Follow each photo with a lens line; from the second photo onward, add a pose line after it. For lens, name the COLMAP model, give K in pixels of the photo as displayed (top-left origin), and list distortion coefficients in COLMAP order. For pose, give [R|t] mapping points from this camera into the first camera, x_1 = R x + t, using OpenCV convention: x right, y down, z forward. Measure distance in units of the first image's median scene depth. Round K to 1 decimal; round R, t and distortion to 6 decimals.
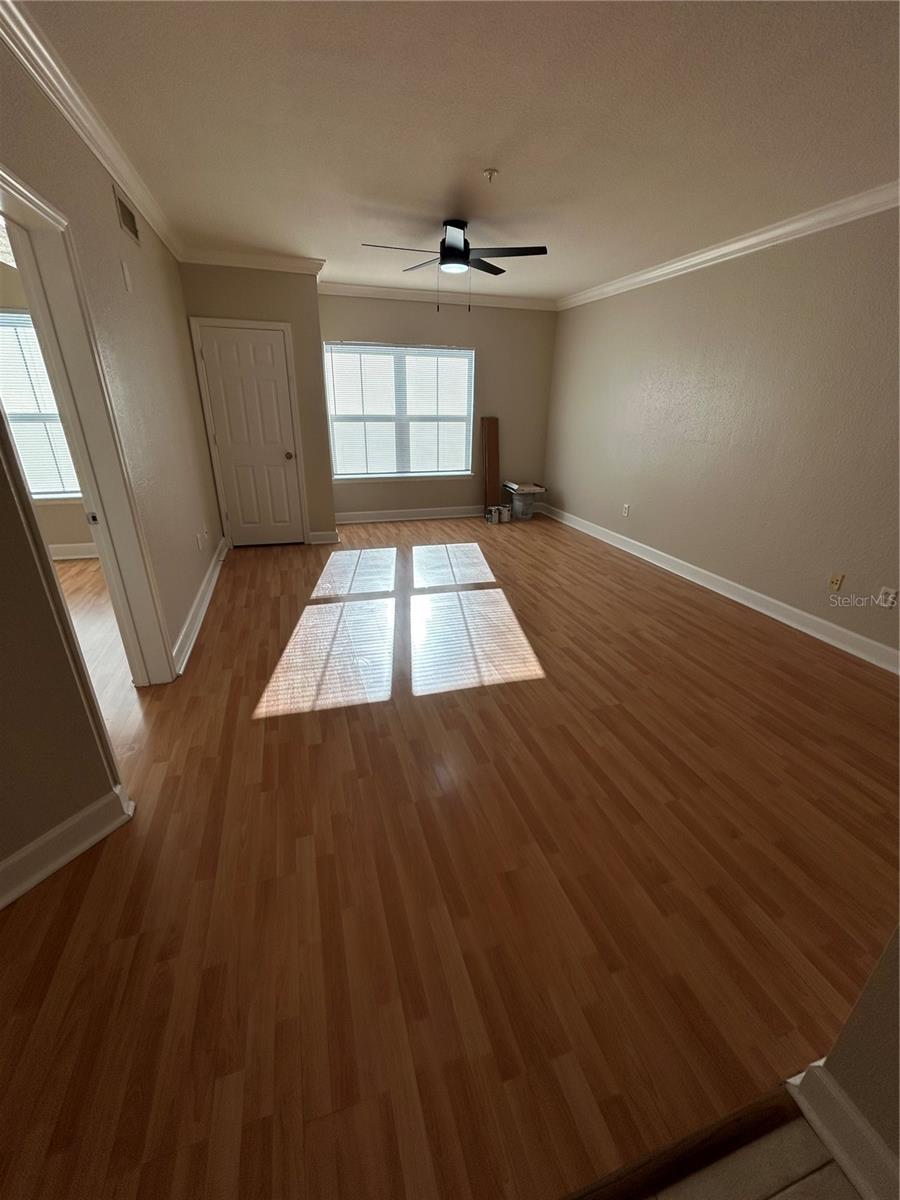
lens RADIAL K [[481.2, 0, 450.0], [0, 481.2, 600.0], [0, 0, 1]] dist [0.000478, 0.000007]
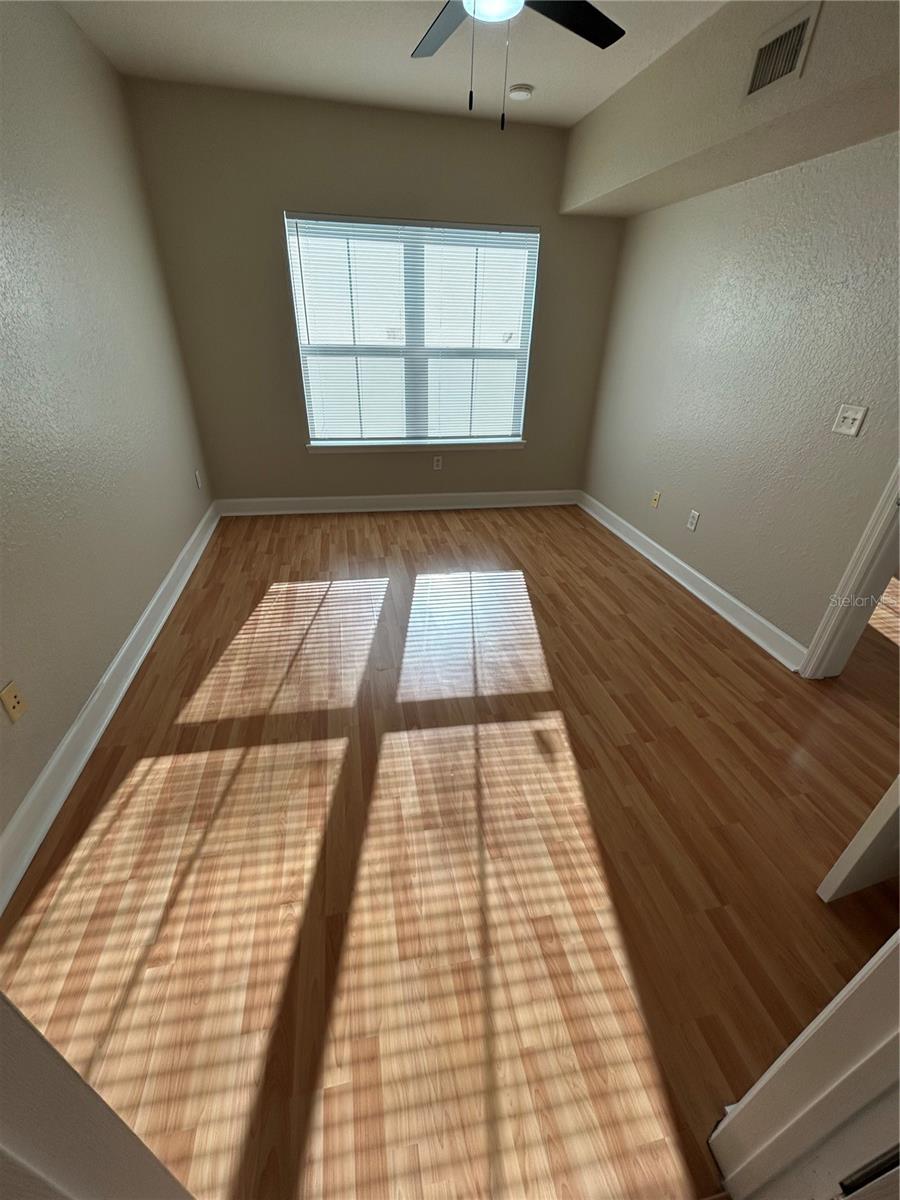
lens RADIAL K [[489.6, 0, 450.0], [0, 489.6, 600.0], [0, 0, 1]] dist [-0.001023, -0.000030]
pose [[0.994927, 0.063061, -0.078383, 0.014869], [-0.052325, 0.989843, 0.132182, -0.144008], [0.085922, -0.127410, 0.988121, 0.330570]]
